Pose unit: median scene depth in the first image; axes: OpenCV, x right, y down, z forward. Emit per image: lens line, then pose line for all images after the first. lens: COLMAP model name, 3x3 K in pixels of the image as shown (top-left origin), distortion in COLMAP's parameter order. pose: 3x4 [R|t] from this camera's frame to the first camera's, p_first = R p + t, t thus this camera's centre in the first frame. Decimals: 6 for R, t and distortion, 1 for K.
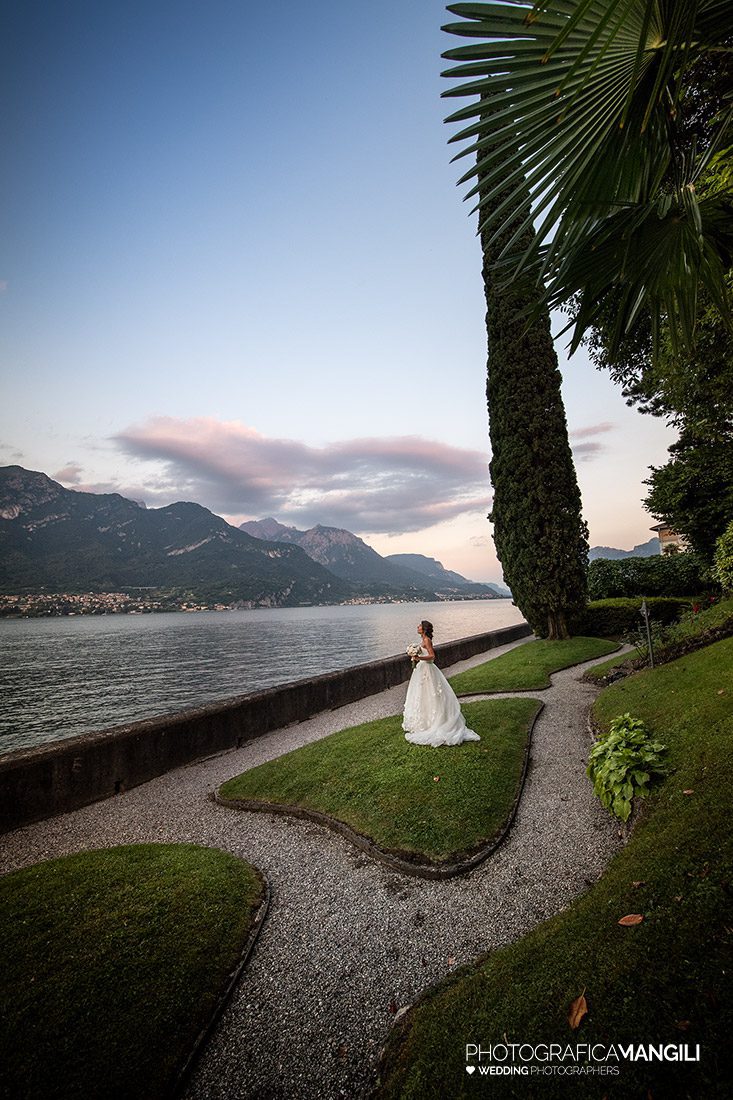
lens RADIAL K [[440.2, 0, 366.5], [0, 440.2, 550.0], [0, 0, 1]] dist [-0.021146, -0.000107]
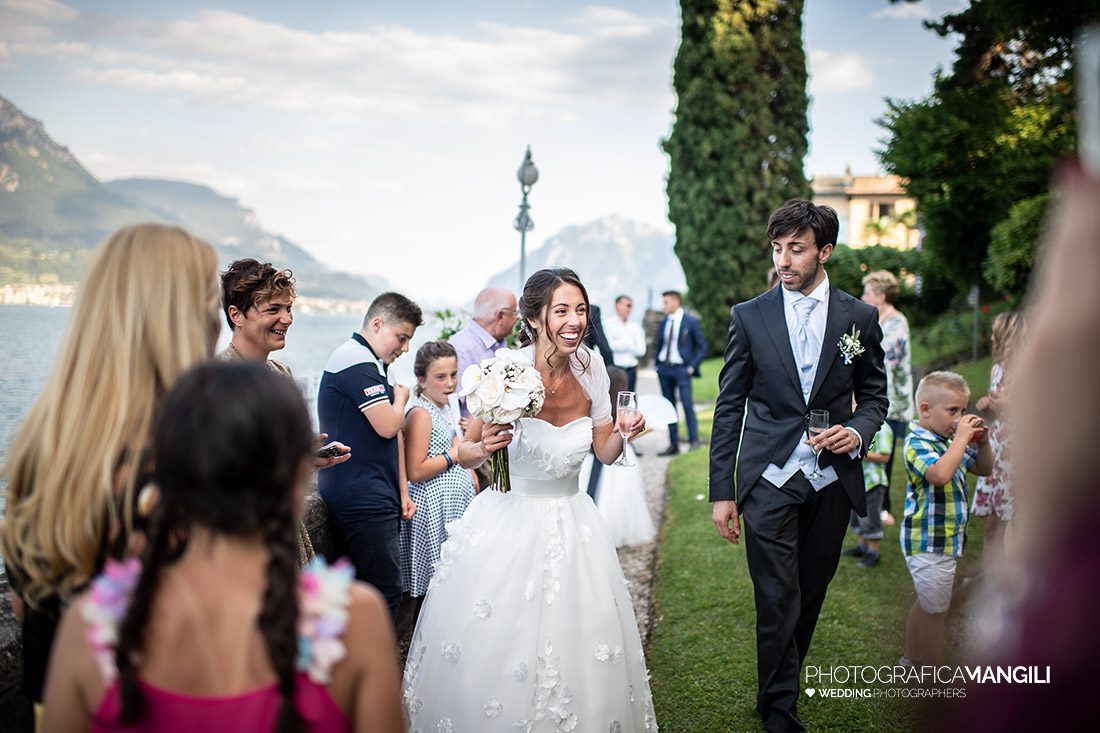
lens RADIAL K [[1111.1, 0, 550.0], [0, 1111.1, 366.5], [0, 0, 1]] dist [-0.104618, 0.130075]
pose [[0.897443, 0.048817, 0.438420, -0.523323], [-0.117686, 0.984332, 0.131301, 0.042074], [-0.425141, -0.169431, 0.889128, -0.299612]]
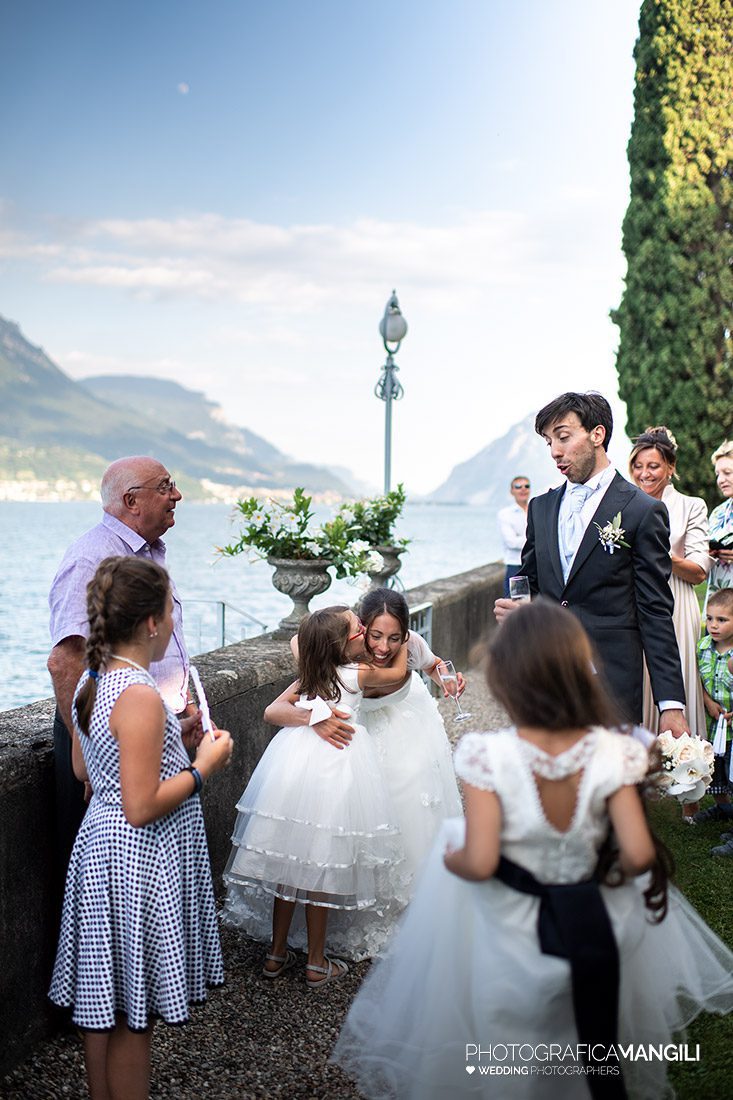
lens RADIAL K [[1111.1, 0, 366.5], [0, 1111.1, 550.0], [0, 0, 1]] dist [-0.104618, 0.130075]
pose [[0.948937, 0.042853, 0.312542, -0.437200], [-0.090691, 0.985965, 0.140168, 0.047966], [-0.302149, -0.161356, 0.939505, -0.206609]]
